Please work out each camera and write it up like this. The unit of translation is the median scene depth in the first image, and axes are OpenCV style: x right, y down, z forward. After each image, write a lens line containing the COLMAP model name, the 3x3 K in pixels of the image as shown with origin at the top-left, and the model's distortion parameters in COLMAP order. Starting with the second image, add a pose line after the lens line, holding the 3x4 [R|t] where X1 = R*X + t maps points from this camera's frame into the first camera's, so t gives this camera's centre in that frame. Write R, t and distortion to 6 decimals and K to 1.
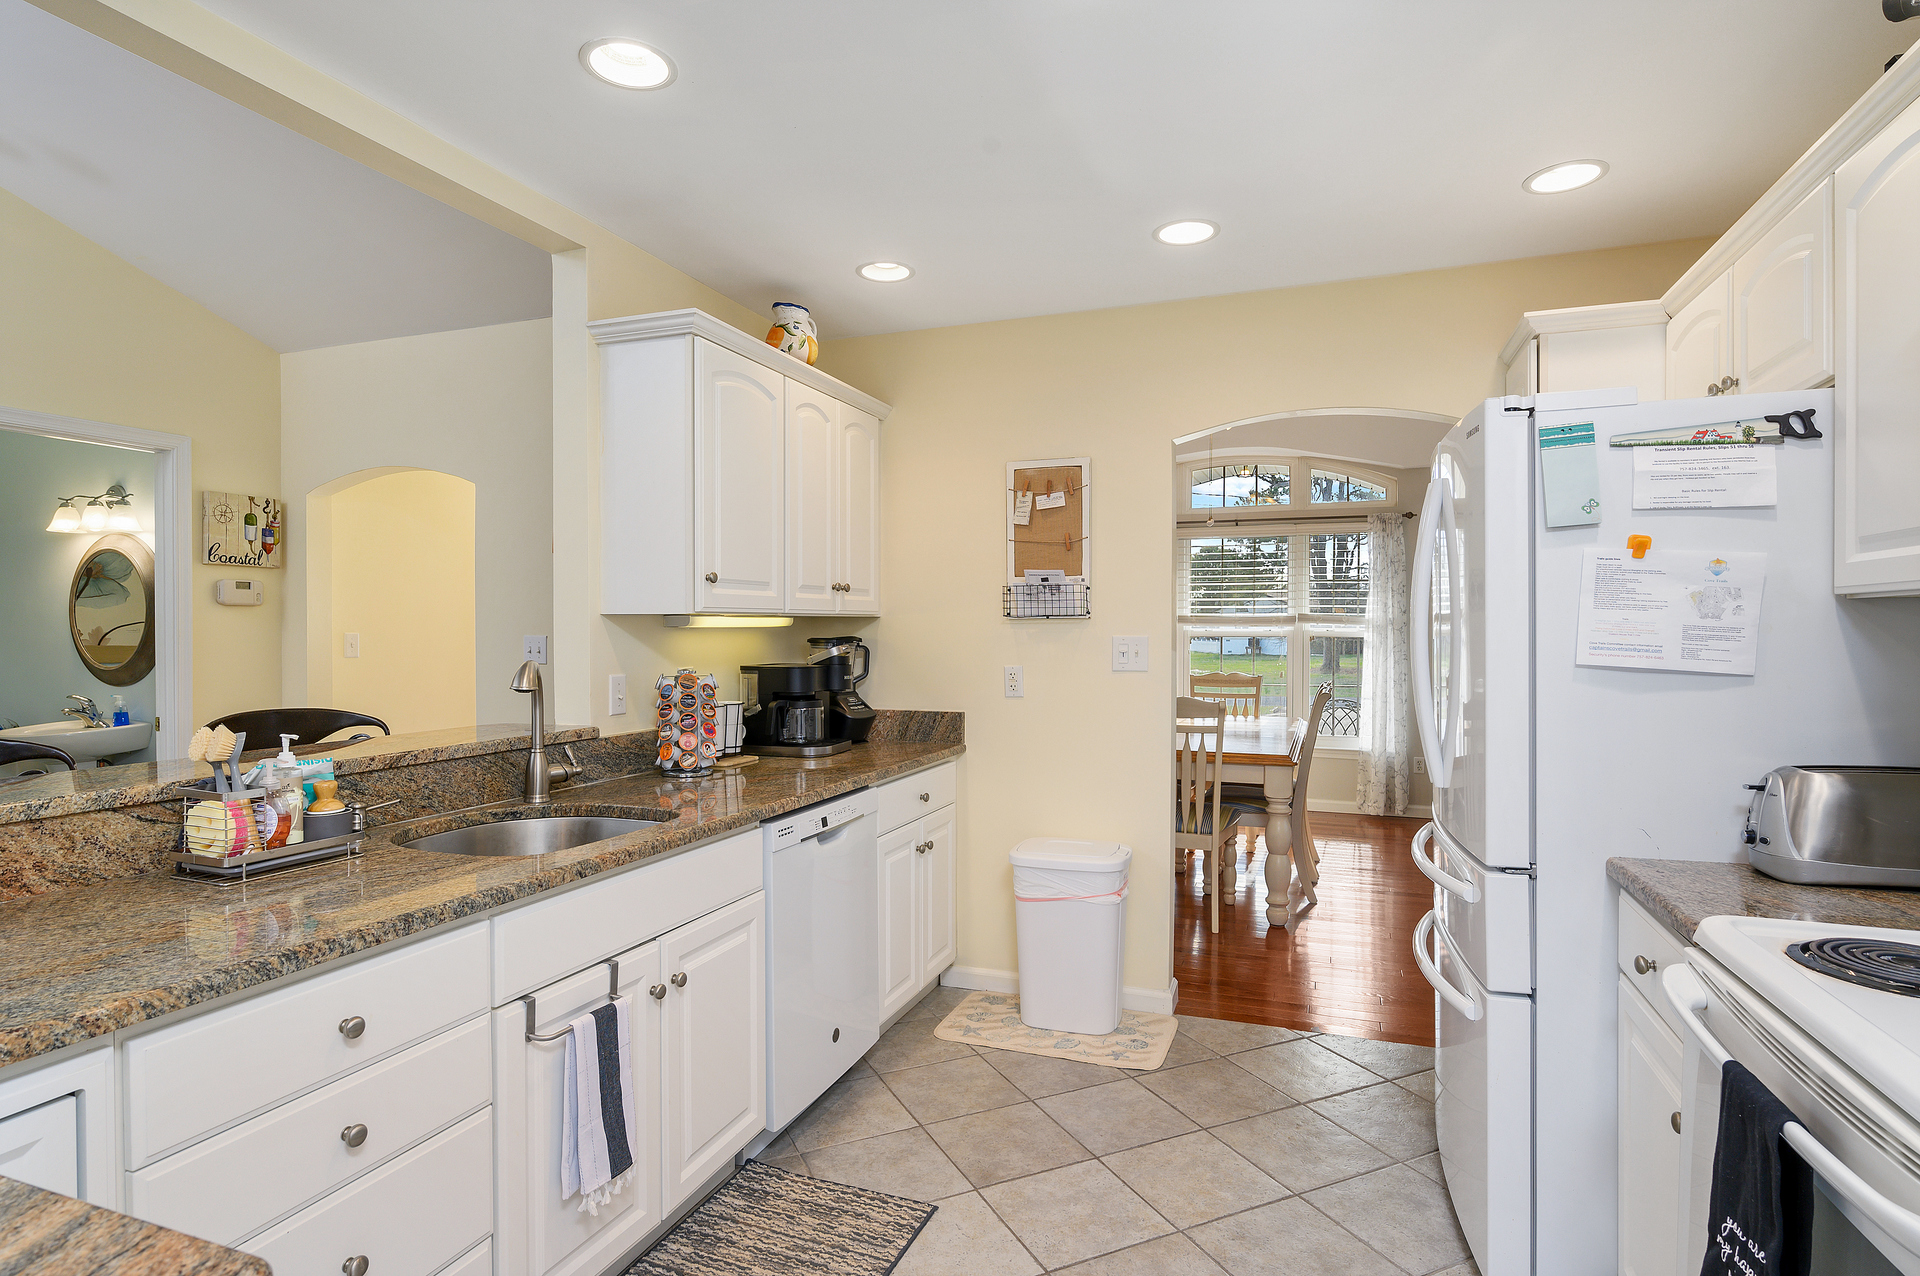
lens RADIAL K [[990.8, 0, 967.8], [0, 990.8, 646.1], [0, 0, 1]] dist [-0.012319, 0.000798]
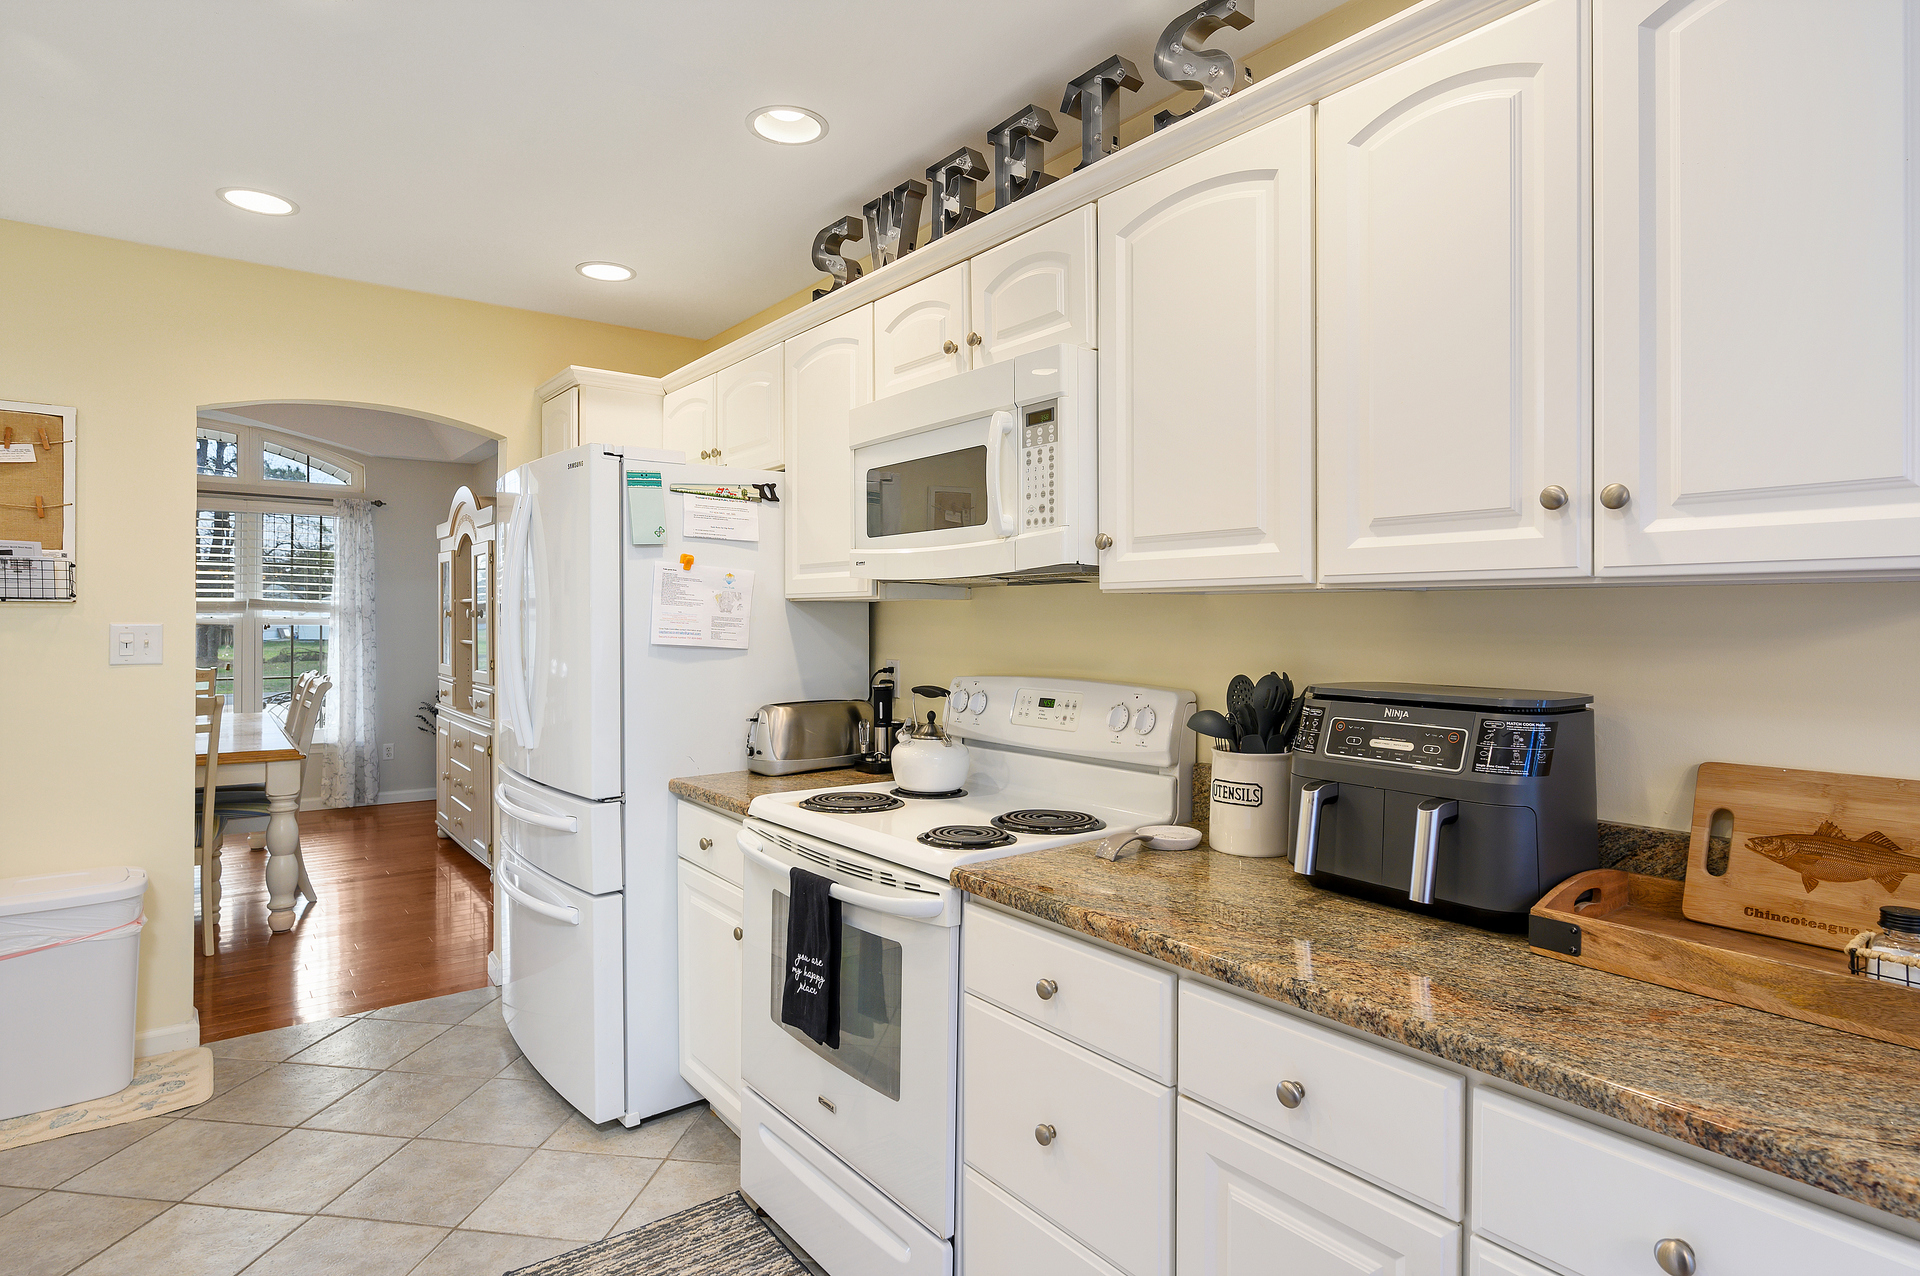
lens RADIAL K [[1000.6, 0, 964.6], [0, 1000.6, 627.0], [0, 0, 1]] dist [-0.016265, -0.000311]
pose [[0.521208, -0.002617, 0.853426, -0.226857], [0.008551, 0.999961, -0.002156, 0.000851], [-0.853387, 0.008422, 0.521210, -0.073649]]
